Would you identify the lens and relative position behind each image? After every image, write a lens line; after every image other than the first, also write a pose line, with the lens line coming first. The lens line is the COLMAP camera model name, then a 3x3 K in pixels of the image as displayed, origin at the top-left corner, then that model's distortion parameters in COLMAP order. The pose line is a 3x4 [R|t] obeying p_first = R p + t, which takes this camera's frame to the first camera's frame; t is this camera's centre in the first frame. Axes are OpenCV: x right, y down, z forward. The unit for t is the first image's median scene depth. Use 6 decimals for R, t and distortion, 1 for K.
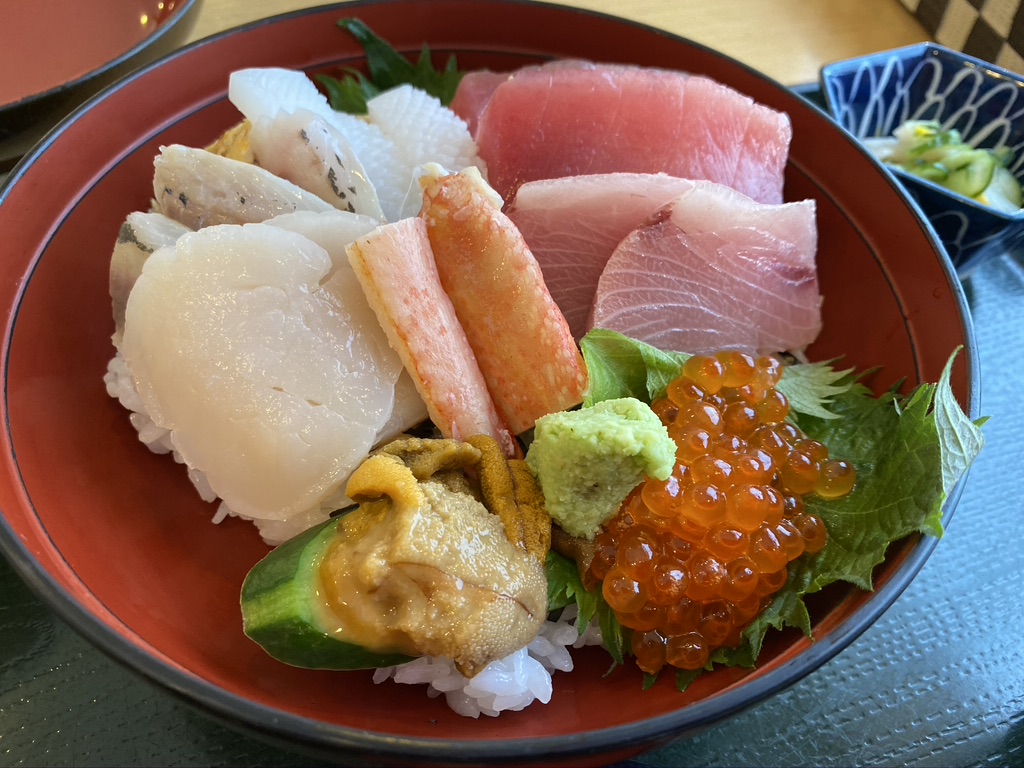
lens RADIAL K [[800.6, 0, 512.5], [0, 800.6, 355.6], [0, 0, 1]] dist [0.065421, -0.162190]
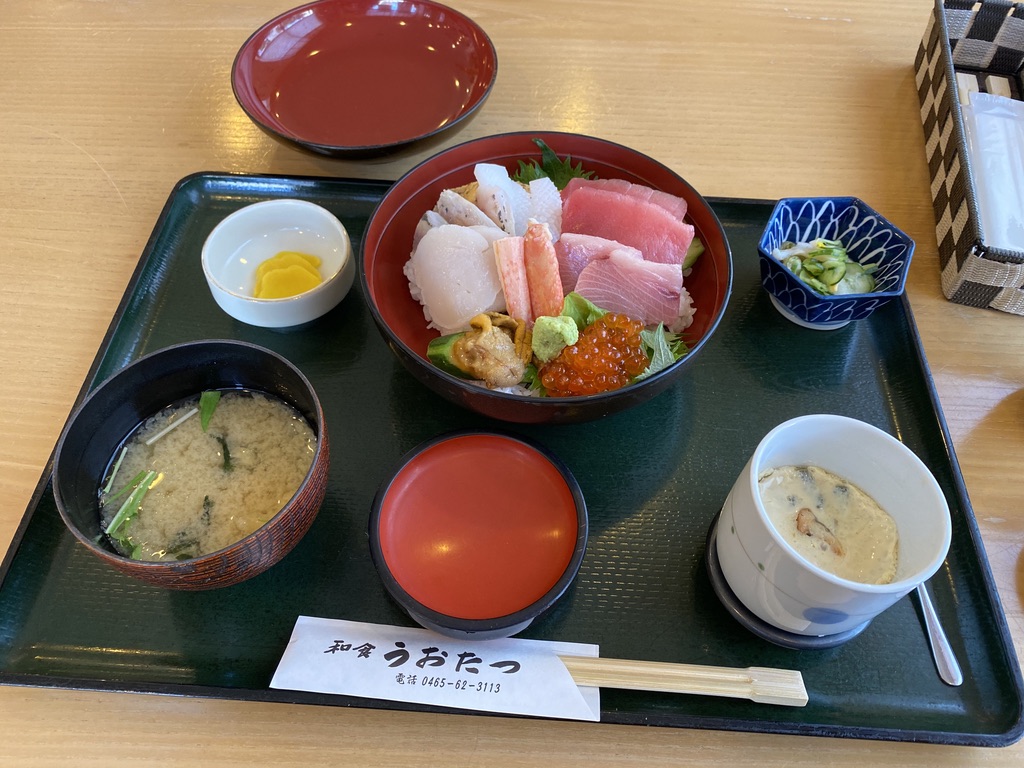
lens RADIAL K [[800.6, 0, 512.5], [0, 800.6, 355.6], [0, 0, 1]] dist [0.065421, -0.162190]
pose [[0.924268, 0.266435, -0.273389, 0.704717], [-0.258539, 0.963797, 0.065216, 0.047633], [0.280867, 0.010405, 0.959690, -1.617159]]
